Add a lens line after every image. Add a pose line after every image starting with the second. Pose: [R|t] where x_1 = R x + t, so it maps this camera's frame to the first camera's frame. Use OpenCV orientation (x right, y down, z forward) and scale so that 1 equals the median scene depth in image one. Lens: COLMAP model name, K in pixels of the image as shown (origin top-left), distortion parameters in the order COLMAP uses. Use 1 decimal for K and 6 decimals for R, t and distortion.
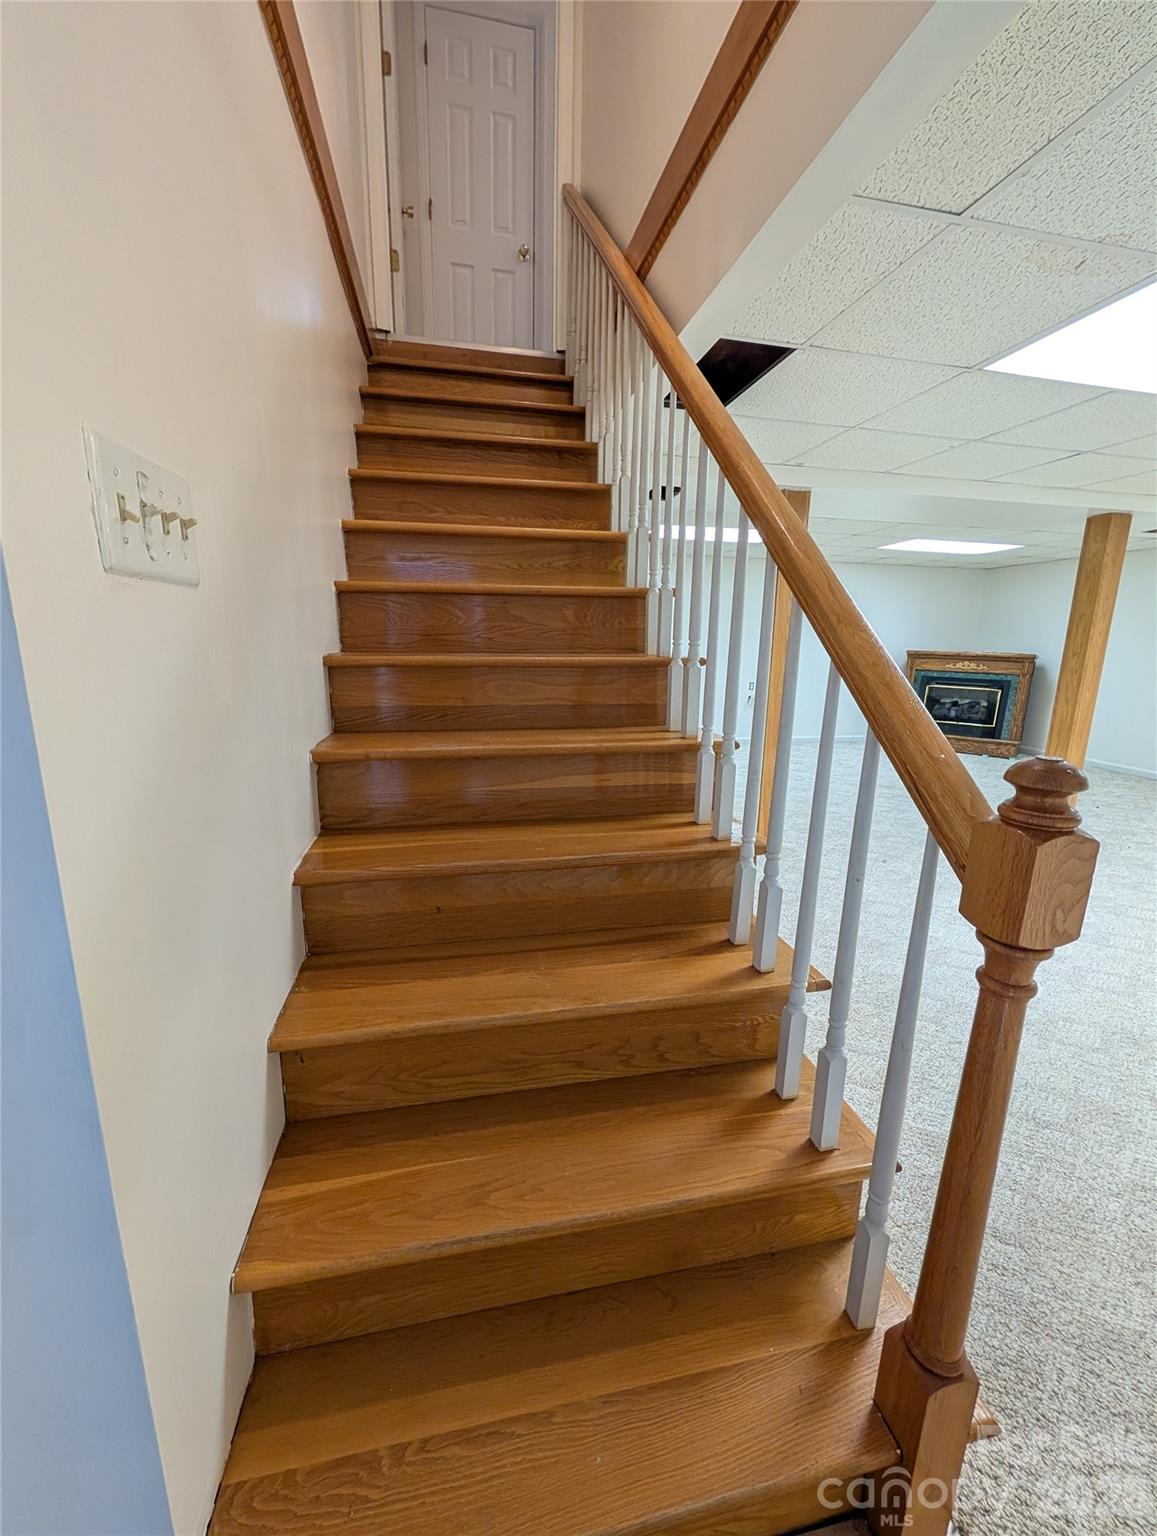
lens RADIAL K [[609.8, 0, 571.6], [0, 609.8, 764.8], [0, 0, 1]] dist [-0.000705, 0.000046]
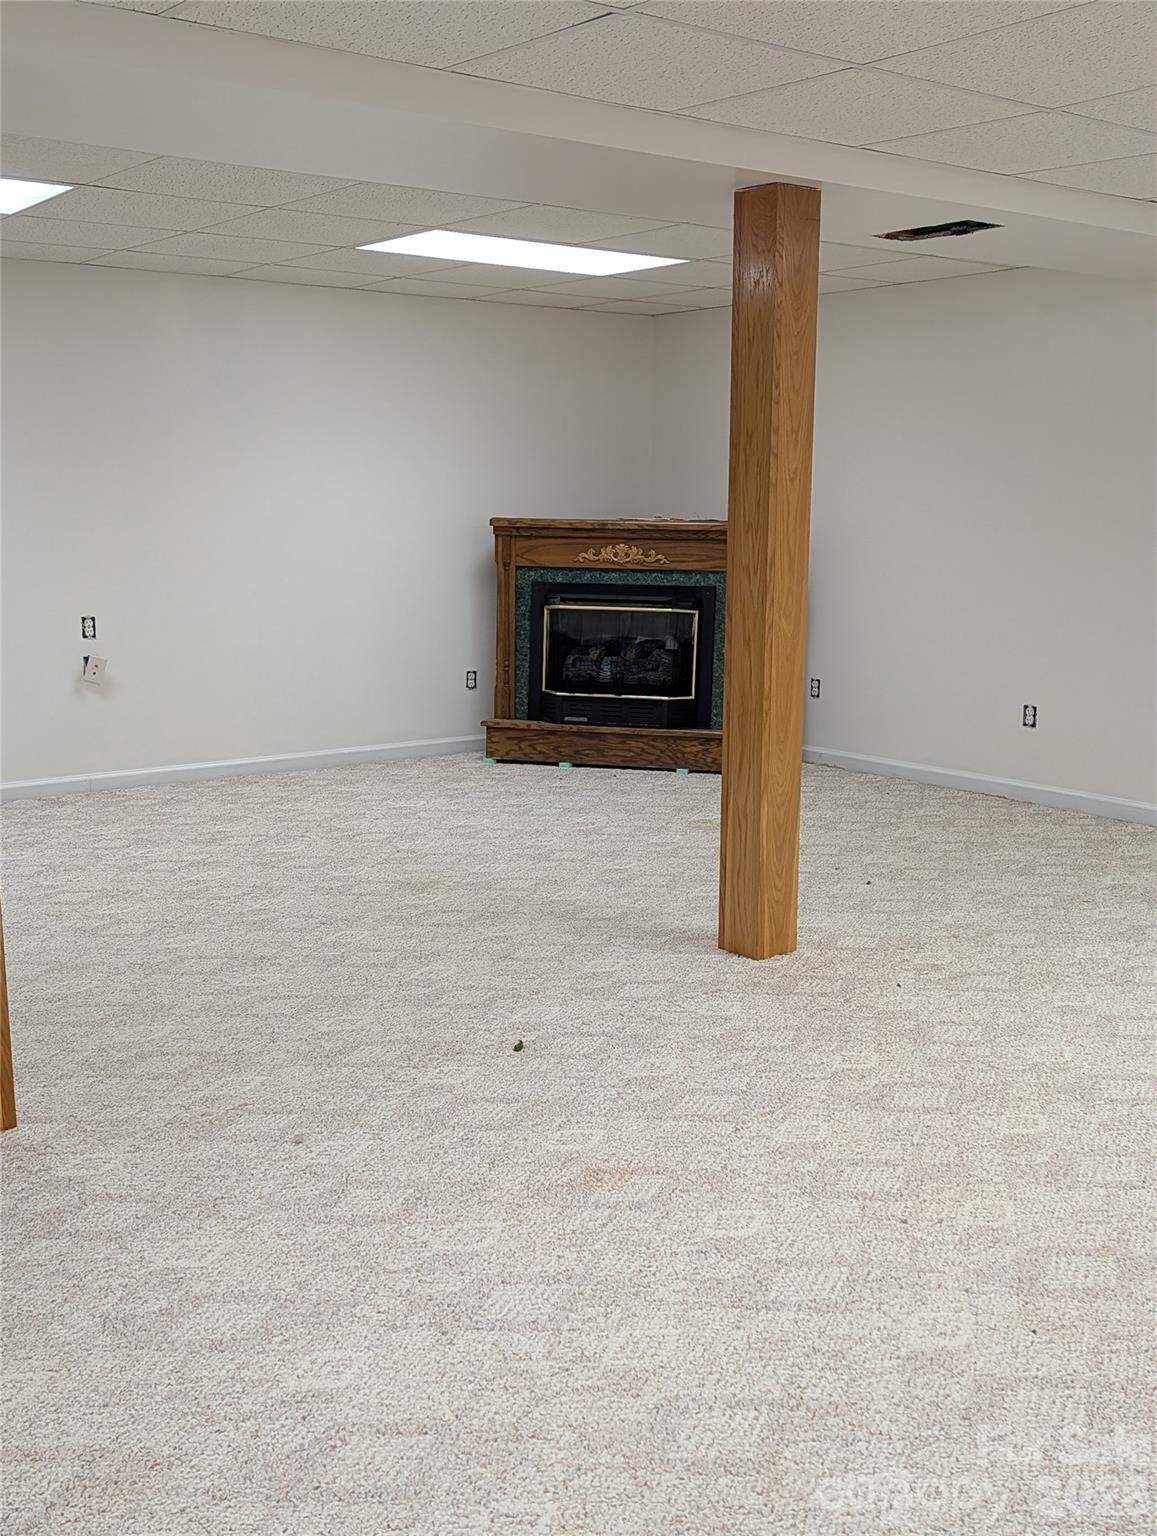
lens RADIAL K [[1620.6, 0, 582.5], [0, 1620.6, 778.8], [0, 0, 1]] dist [0.035568, 0.000000]
pose [[0.896914, -0.088274, 0.433305, 0.145361], [0.098891, 0.995096, -0.001973, -0.014365], [-0.431006, 0.044619, 0.901245, 0.048332]]
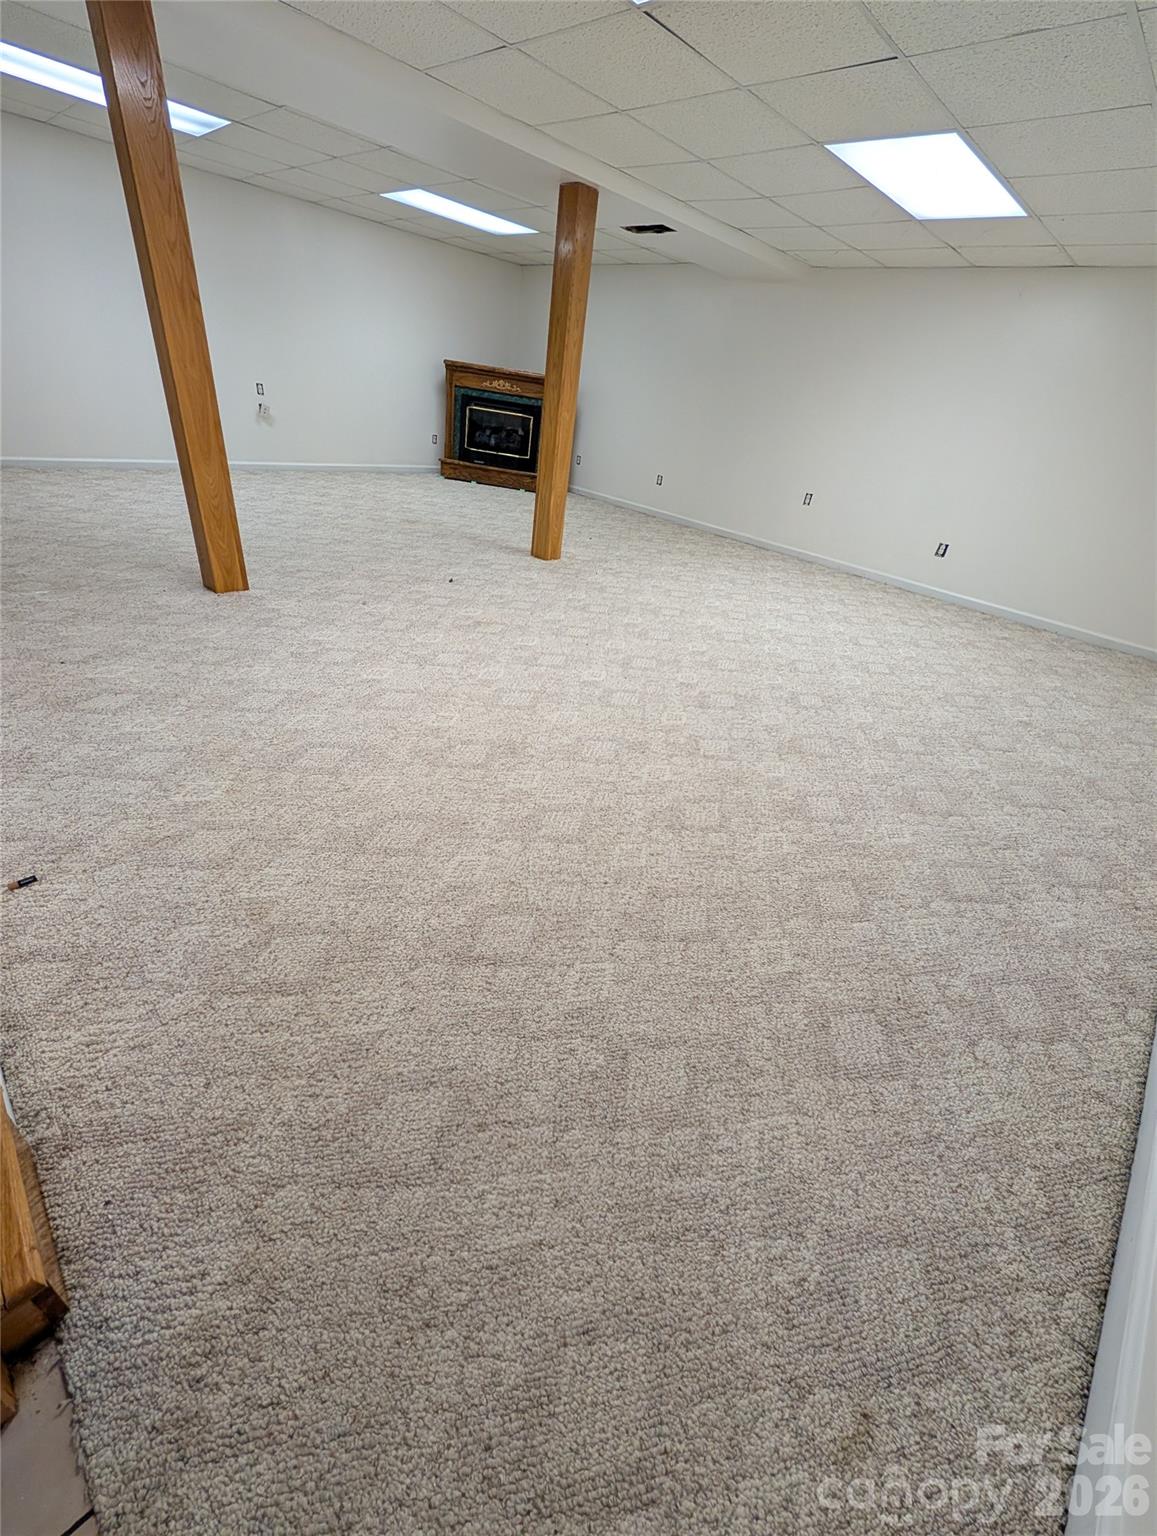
lens RADIAL K [[609.8, 0, 577.7], [0, 609.8, 762.5], [0, 0, 1]] dist [-0.000705, 0.000046]
pose [[0.830356, -0.216086, 0.513630, 0.136322], [0.004109, 0.924100, 0.382129, 0.017064], [-0.557218, -0.315193, 0.768220, 0.027022]]
